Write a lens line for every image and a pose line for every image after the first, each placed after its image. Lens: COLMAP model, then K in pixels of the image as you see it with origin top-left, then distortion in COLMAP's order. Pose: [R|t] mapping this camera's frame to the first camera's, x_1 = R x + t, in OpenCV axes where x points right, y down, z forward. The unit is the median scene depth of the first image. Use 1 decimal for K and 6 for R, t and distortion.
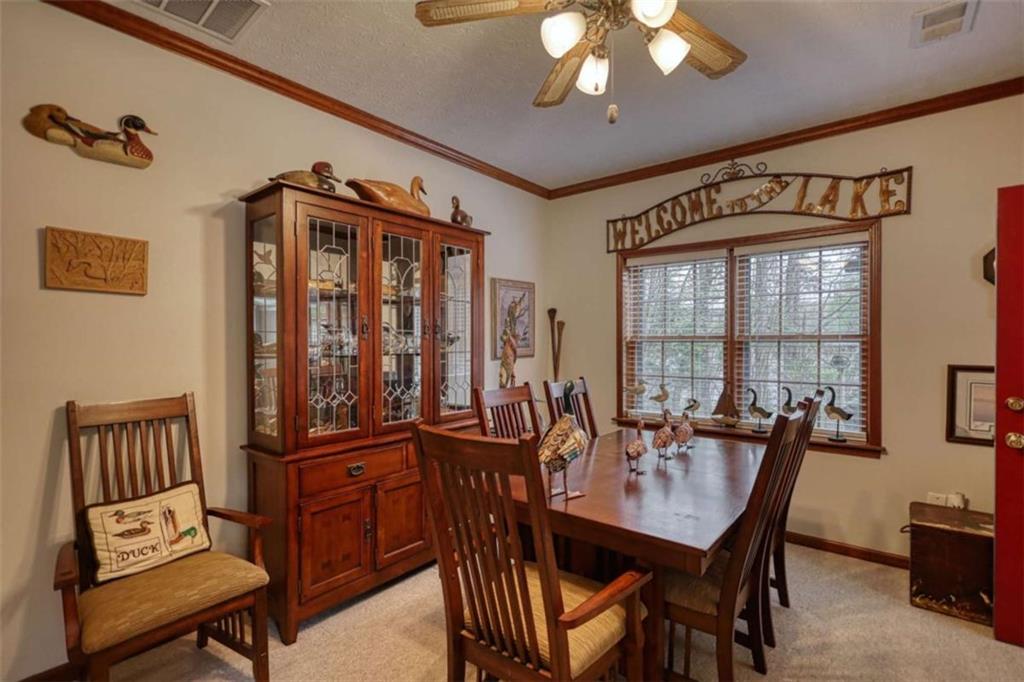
lens RADIAL K [[479.4, 0, 502.5], [0, 479.4, 345.3], [0, 0, 1]] dist [0.001600, -0.000192]
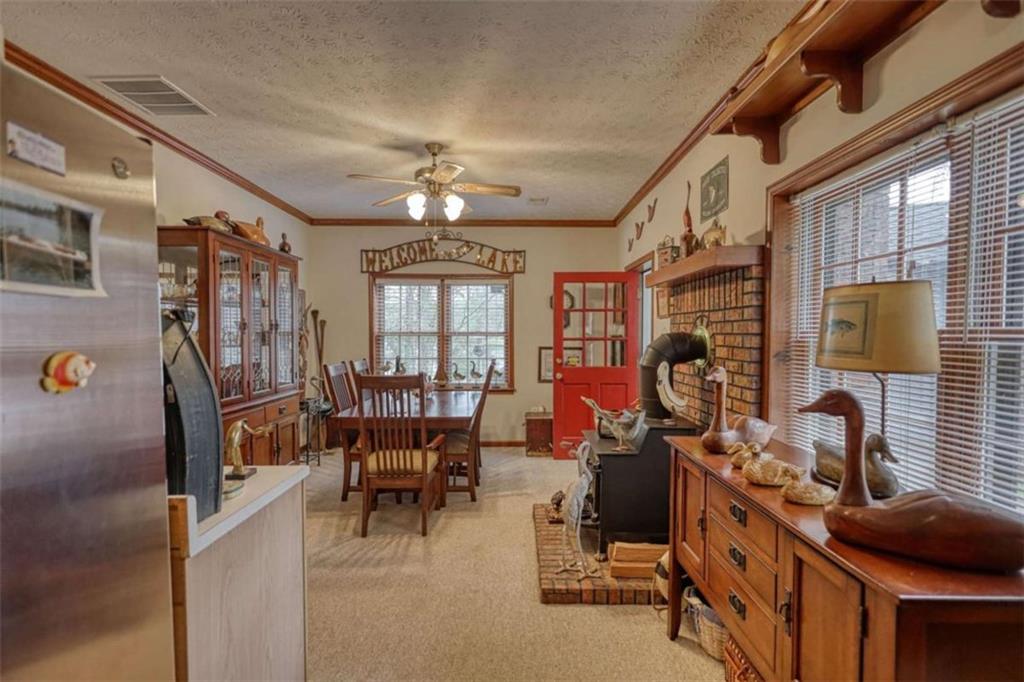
lens RADIAL K [[484.8, 0, 516.0], [0, 484.8, 342.9], [0, 0, 1]] dist [0.001744, 0.000428]
pose [[0.760255, -0.008372, 0.649571, -0.497759], [0.003098, 0.999952, 0.009262, 0.002735], [-0.649618, -0.005029, 0.760244, -0.520971]]
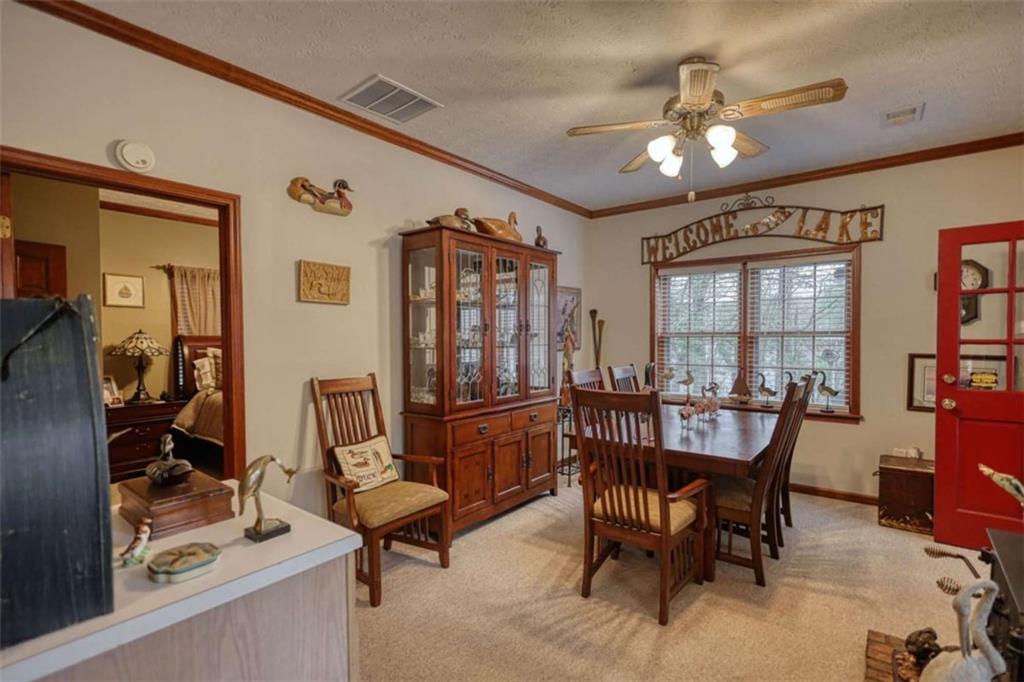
lens RADIAL K [[479.4, 0, 502.5], [0, 479.4, 345.3], [0, 0, 1]] dist [0.001600, -0.000192]
pose [[0.999911, -0.001602, 0.013212, -0.210894], [0.001472, 0.999950, 0.009879, 0.002075], [-0.013228, -0.009858, 0.999864, -0.303585]]
